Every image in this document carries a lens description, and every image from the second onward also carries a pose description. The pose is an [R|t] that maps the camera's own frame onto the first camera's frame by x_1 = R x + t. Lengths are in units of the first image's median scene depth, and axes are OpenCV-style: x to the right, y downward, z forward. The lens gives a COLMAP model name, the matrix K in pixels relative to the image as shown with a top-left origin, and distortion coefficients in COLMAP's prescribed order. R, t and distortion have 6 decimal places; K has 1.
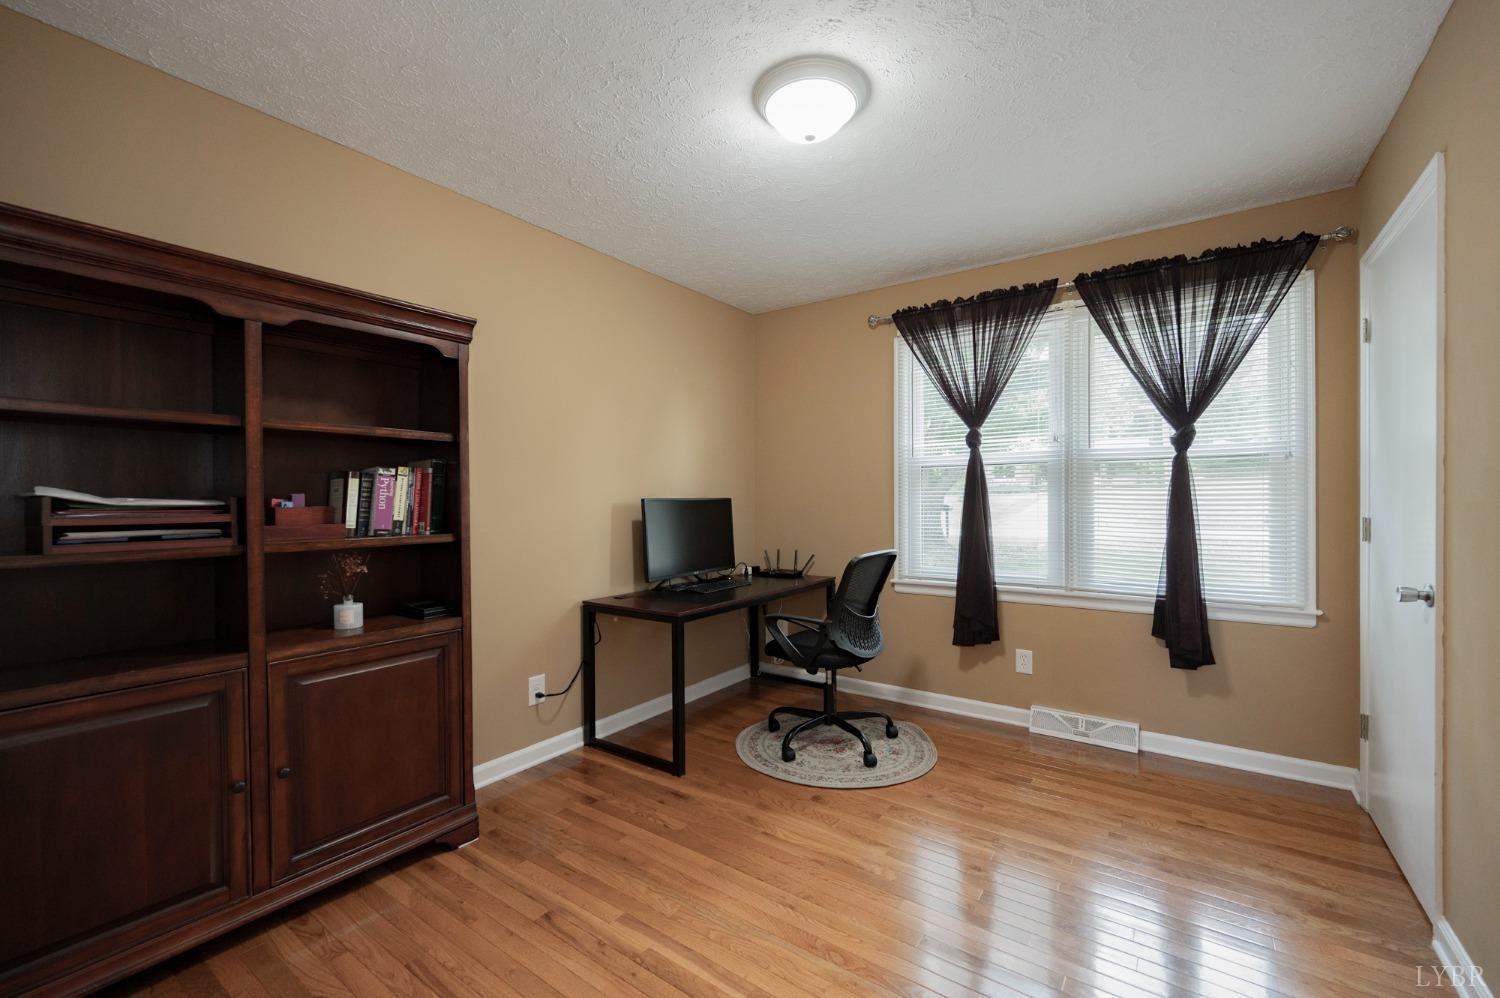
lens RADIAL K [[629.1, 0, 732.0], [0, 629.1, 500.1], [0, 0, 1]] dist [-0.000270, -0.000394]
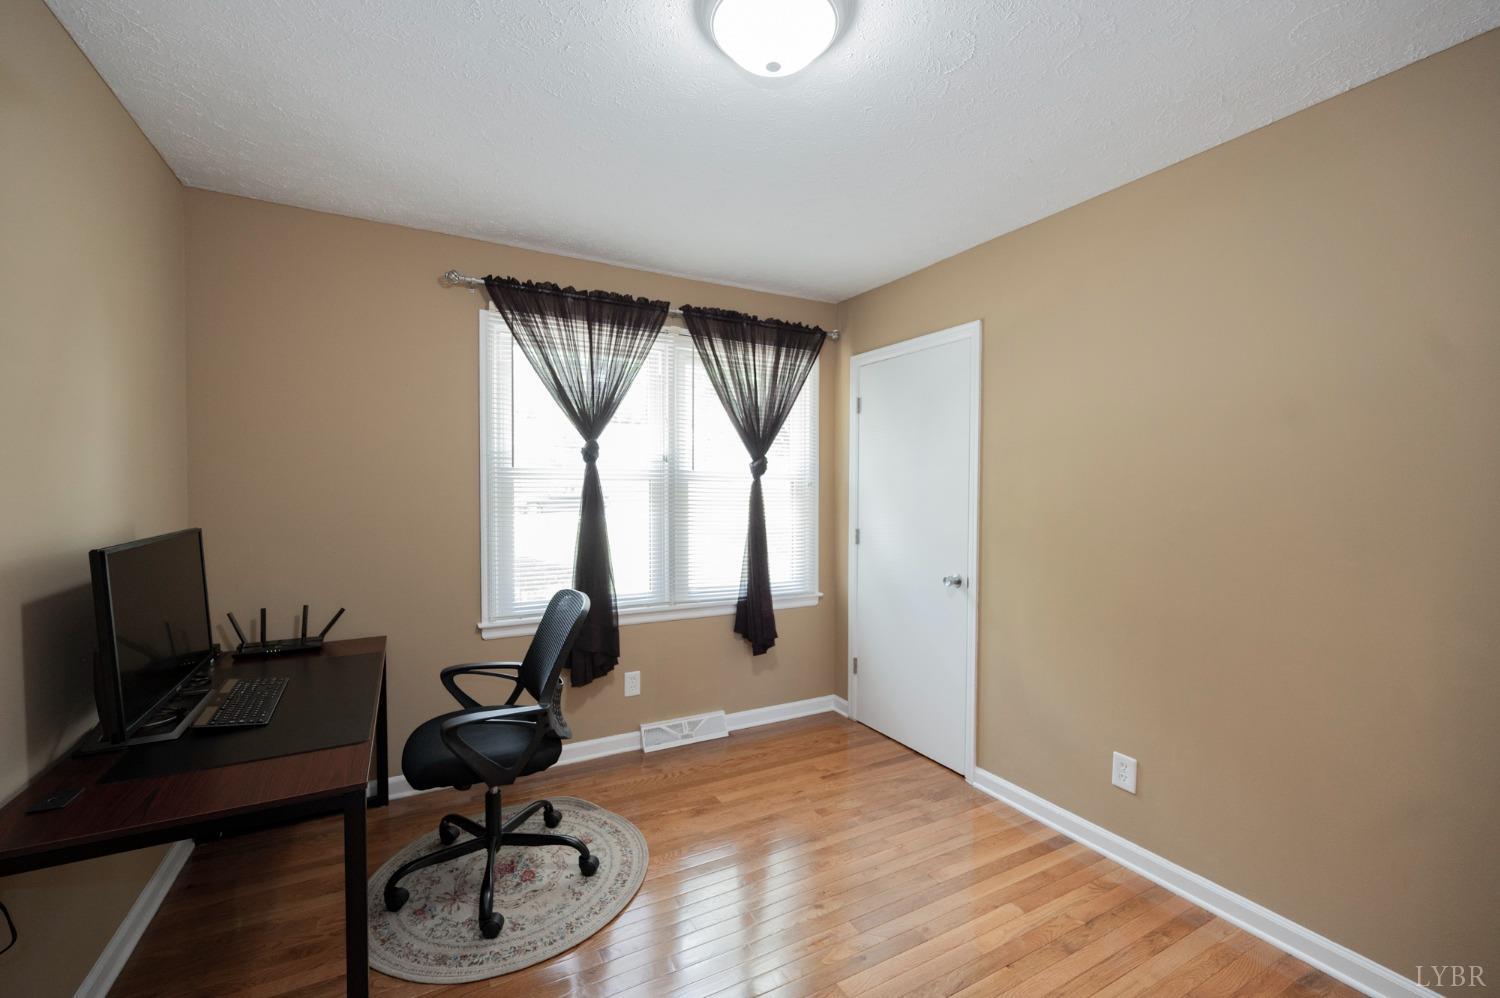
lens RADIAL K [[629.1, 0, 732.0], [0, 629.1, 500.1], [0, 0, 1]] dist [-0.000270, -0.000394]
pose [[0.420314, -0.010248, 0.907321, -0.386626], [-0.005343, 0.999891, 0.013769, -0.046867], [-0.907363, -0.010635, 0.420214, 0.494069]]
